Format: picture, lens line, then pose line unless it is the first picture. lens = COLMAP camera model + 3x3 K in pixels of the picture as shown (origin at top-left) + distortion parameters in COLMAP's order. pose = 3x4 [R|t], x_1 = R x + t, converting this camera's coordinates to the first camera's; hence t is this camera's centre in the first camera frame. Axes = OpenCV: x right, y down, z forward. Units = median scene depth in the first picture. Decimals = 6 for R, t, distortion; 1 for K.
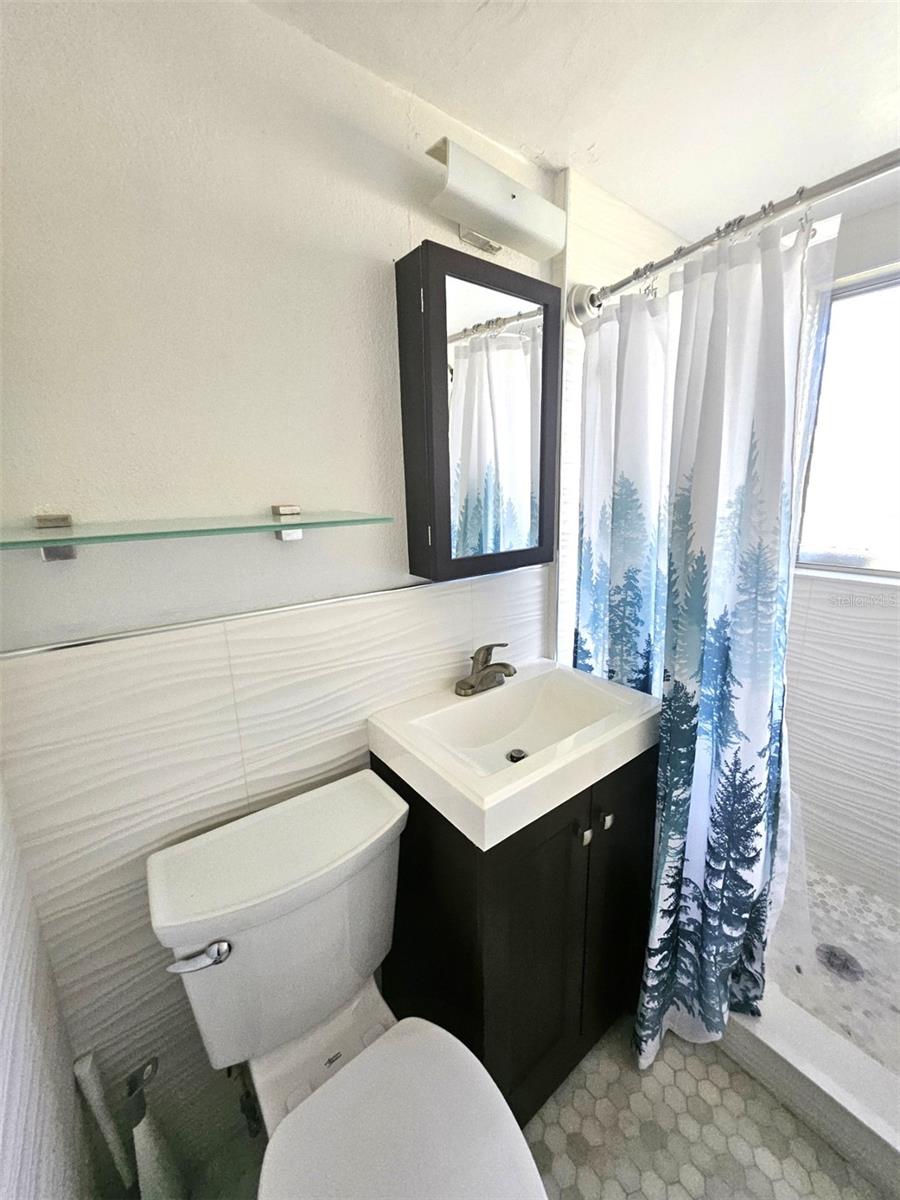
lens RADIAL K [[470.8, 0, 461.3], [0, 470.8, 591.3], [0, 0, 1]] dist [0.000019, 0.000068]
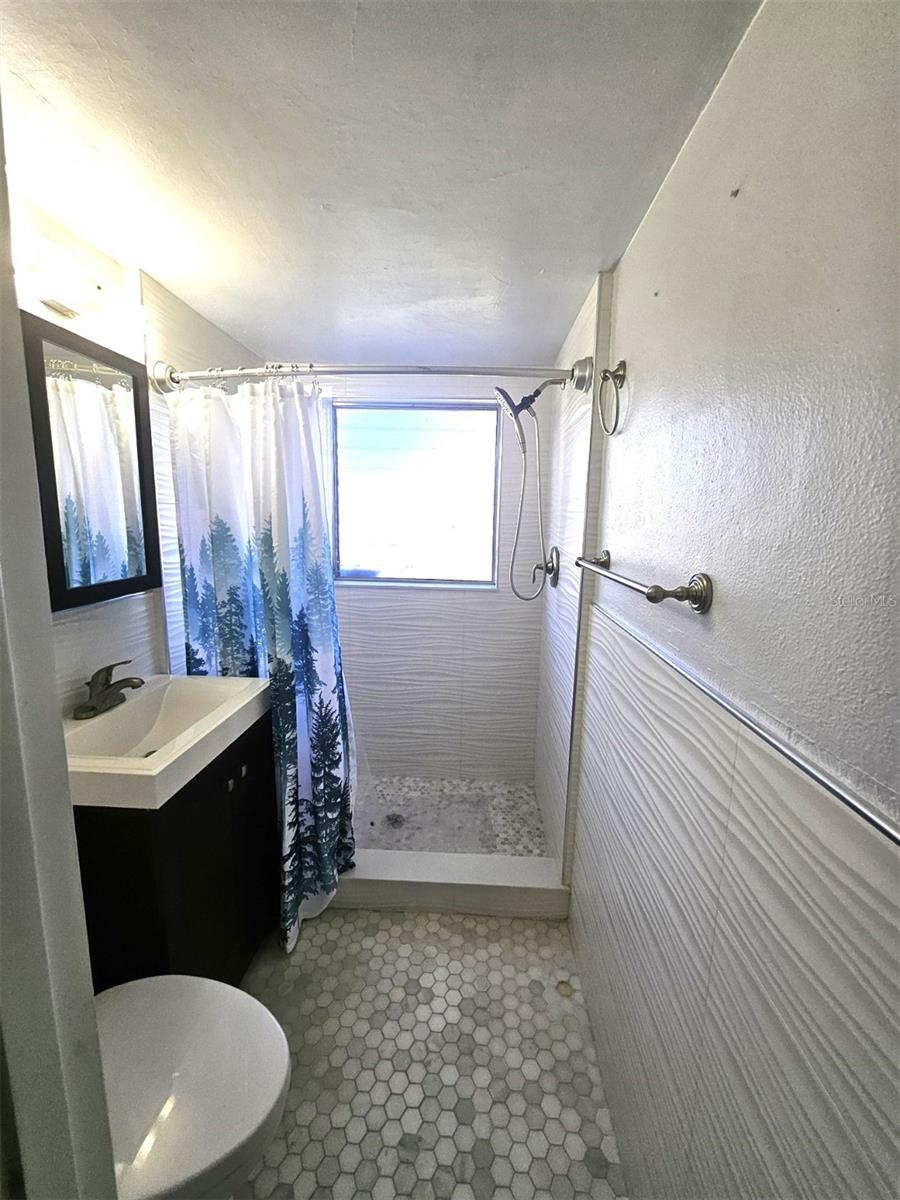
lens RADIAL K [[467.0, 0, 459.2], [0, 467.0, 590.7], [0, 0, 1]] dist [0.004013, 0.000099]
pose [[0.646407, -0.085944, 0.758137, -0.236007], [0.130184, 0.991489, 0.001398, 0.046232], [-0.751805, 0.097794, 0.652094, -0.352762]]
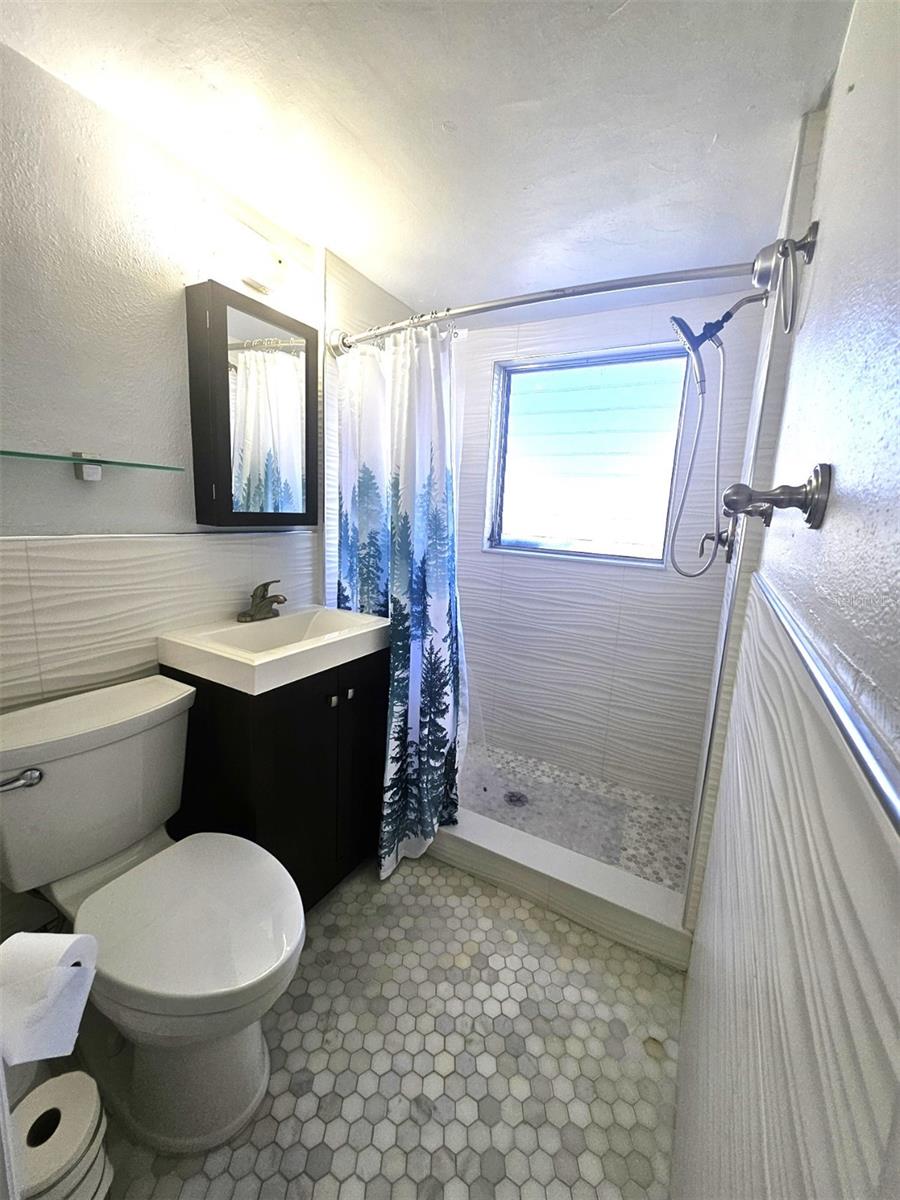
lens RADIAL K [[467.0, 0, 459.2], [0, 467.0, 590.7], [0, 0, 1]] dist [0.004013, 0.000099]
pose [[0.916160, -0.002818, 0.400802, 0.032457], [0.017093, 0.999340, -0.032046, 0.194332], [-0.400448, 0.036210, 0.915604, -0.429310]]
